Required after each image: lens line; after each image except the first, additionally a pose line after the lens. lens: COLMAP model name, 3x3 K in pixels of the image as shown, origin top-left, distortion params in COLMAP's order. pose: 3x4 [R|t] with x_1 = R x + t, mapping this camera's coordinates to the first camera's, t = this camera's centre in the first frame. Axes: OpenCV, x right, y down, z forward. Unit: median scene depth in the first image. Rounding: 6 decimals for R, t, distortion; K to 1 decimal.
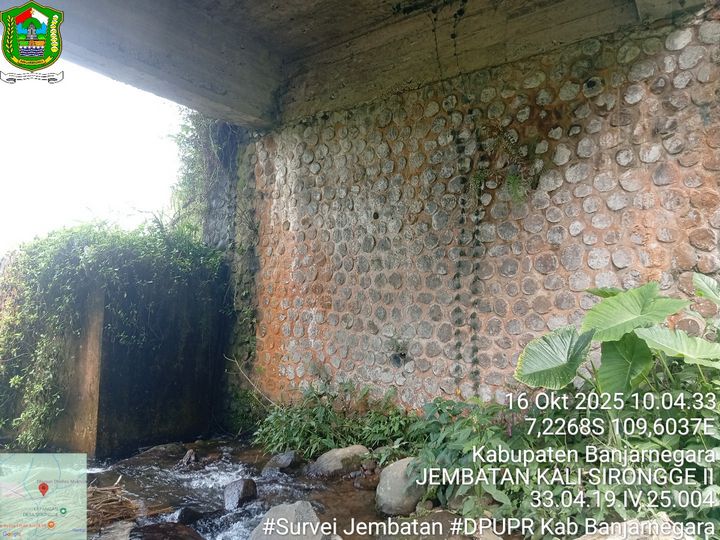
lens RADIAL K [[550.6, 0, 355.2], [0, 550.6, 270.4], [0, 0, 1]] dist [0.099544, -0.212075]
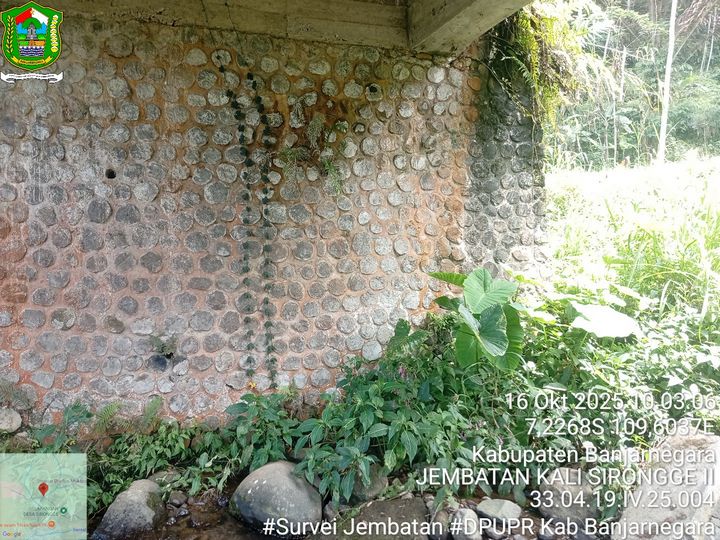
lens RADIAL K [[550.6, 0, 363.0], [0, 550.6, 272.7], [0, 0, 1]] dist [0.099544, -0.212075]
pose [[0.542046, -0.009397, 0.840296, -0.432693], [-0.028083, 0.999176, 0.029289, 0.001712], [-0.839879, -0.039474, 0.541336, 0.322496]]
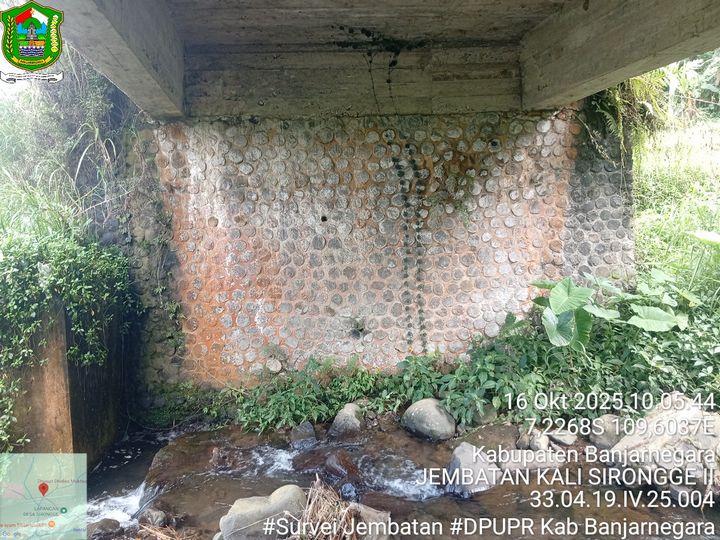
lens RADIAL K [[550.6, 0, 358.5], [0, 550.6, 274.1], [0, 0, 1]] dist [0.099544, -0.212075]
pose [[0.745342, -0.098480, 0.659368, -0.753416], [0.004568, 0.989761, 0.142662, -0.160582], [-0.666666, -0.103320, 0.738160, 0.052000]]
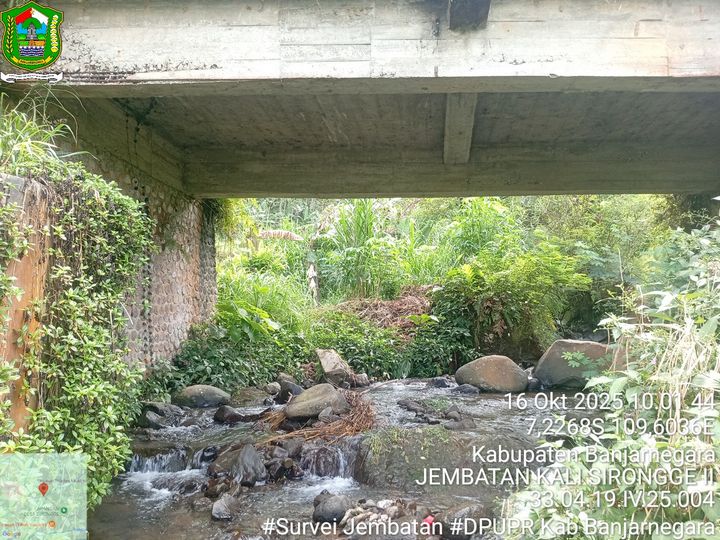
lens RADIAL K [[550.6, 0, 358.0], [0, 550.6, 271.2], [0, 0, 1]] dist [0.099544, -0.212075]
pose [[-0.533915, 0.085899, 0.841163, -1.470440], [-0.044913, 0.990541, -0.129661, 0.130811], [-0.844344, -0.107007, -0.525007, 1.241780]]
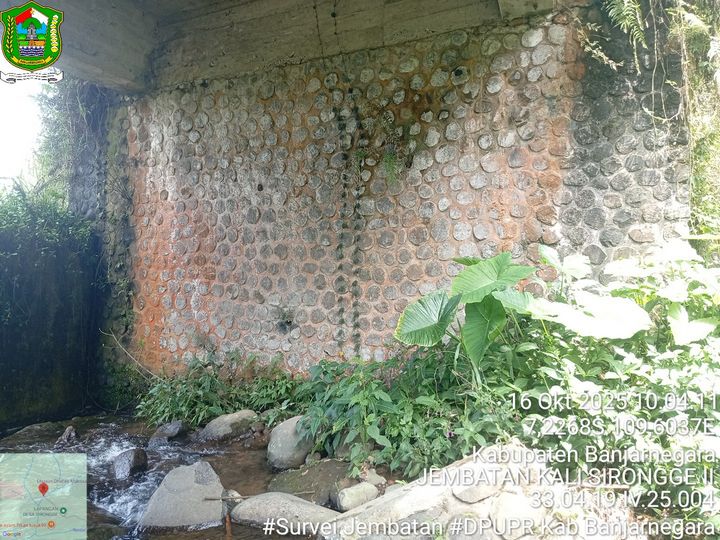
lens RADIAL K [[550.6, 0, 355.0], [0, 550.6, 270.6], [0, 0, 1]] dist [0.099544, -0.212075]
pose [[0.973568, -0.014074, 0.227965, -0.028149], [0.001363, 0.998440, 0.055819, -0.003297], [-0.228395, -0.054032, 0.972068, -0.041787]]
